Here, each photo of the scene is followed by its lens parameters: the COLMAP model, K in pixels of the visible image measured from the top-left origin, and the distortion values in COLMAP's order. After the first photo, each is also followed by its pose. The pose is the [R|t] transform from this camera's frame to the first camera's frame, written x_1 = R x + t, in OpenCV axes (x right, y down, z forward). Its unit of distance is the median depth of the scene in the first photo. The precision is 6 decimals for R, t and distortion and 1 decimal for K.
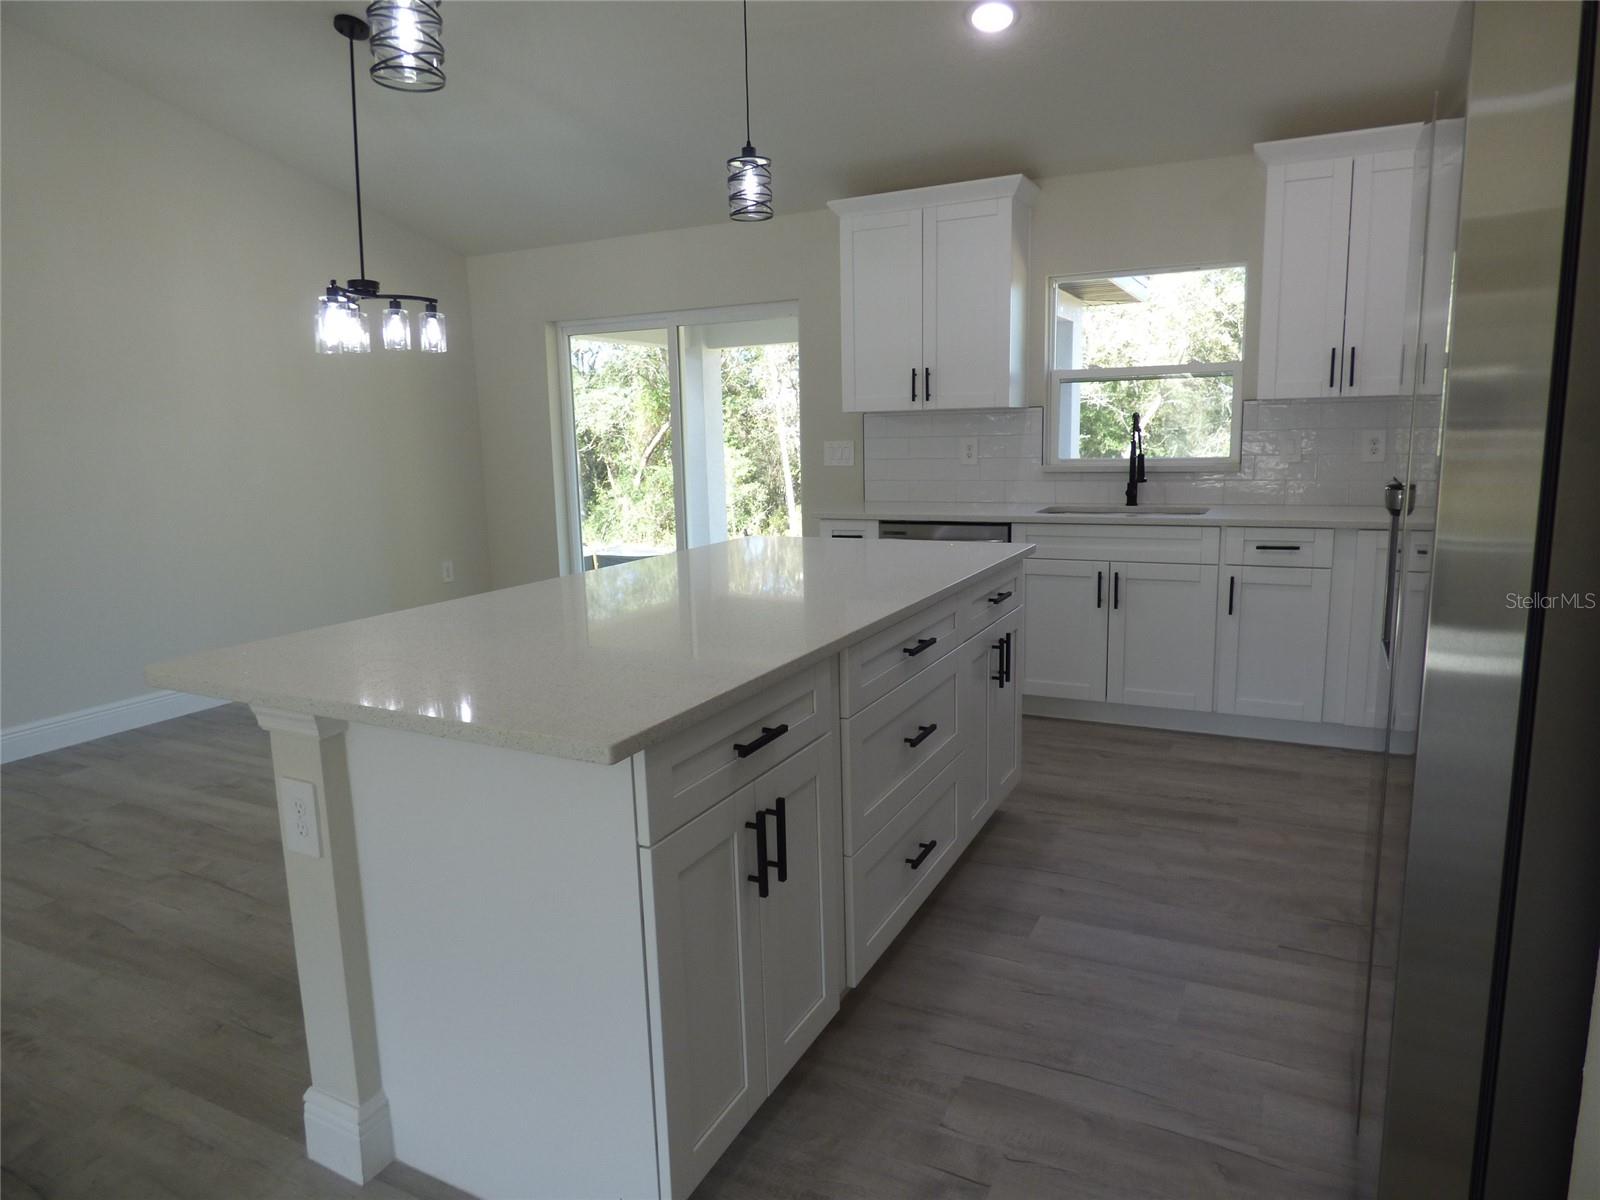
lens RADIAL K [[964.8, 0, 800.0], [0, 964.8, 600.0], [0, 0, 1]] dist [-0.003941, -0.000910]
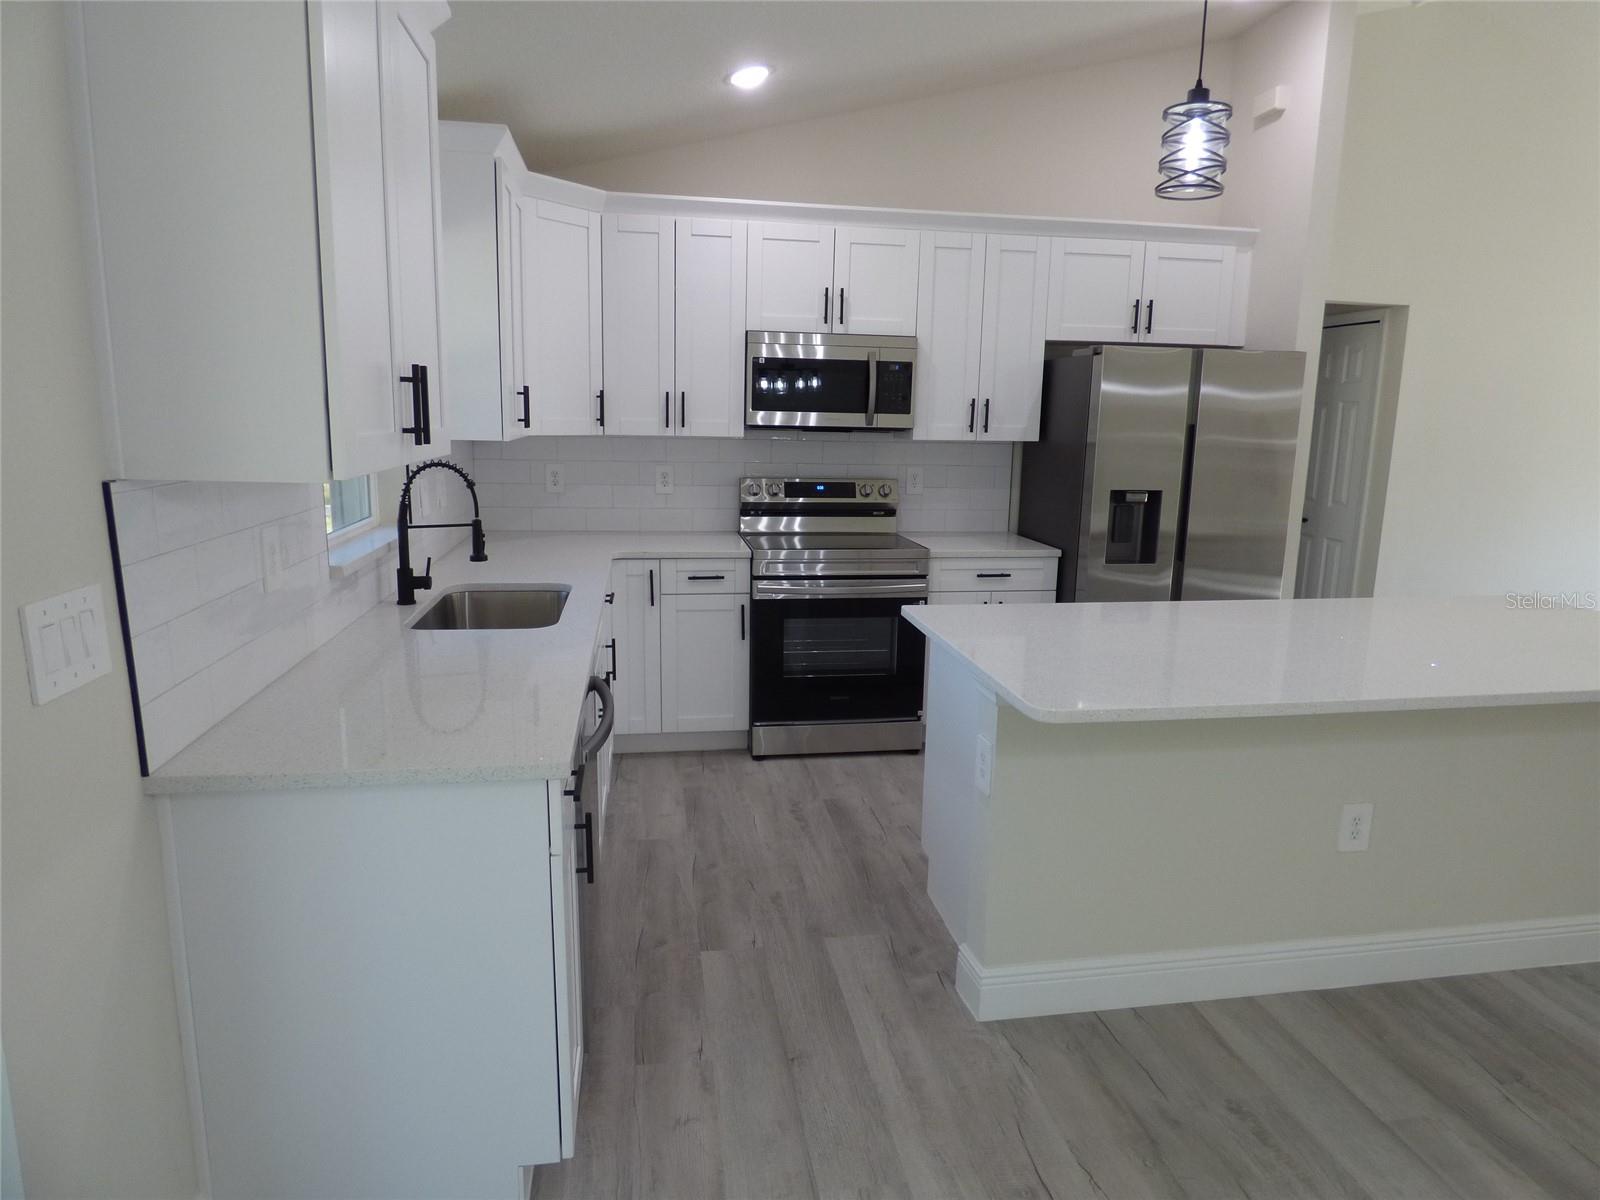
lens RADIAL K [[974.9, 0, 801.7], [0, 974.9, 605.5], [0, 0, 1]] dist [-0.006115, -0.003123]
pose [[-0.600424, -0.140282, 0.787281, -0.339648], [0.135223, 0.952506, 0.272851, -0.254595], [-0.788166, 0.270285, -0.552938, 1.238123]]
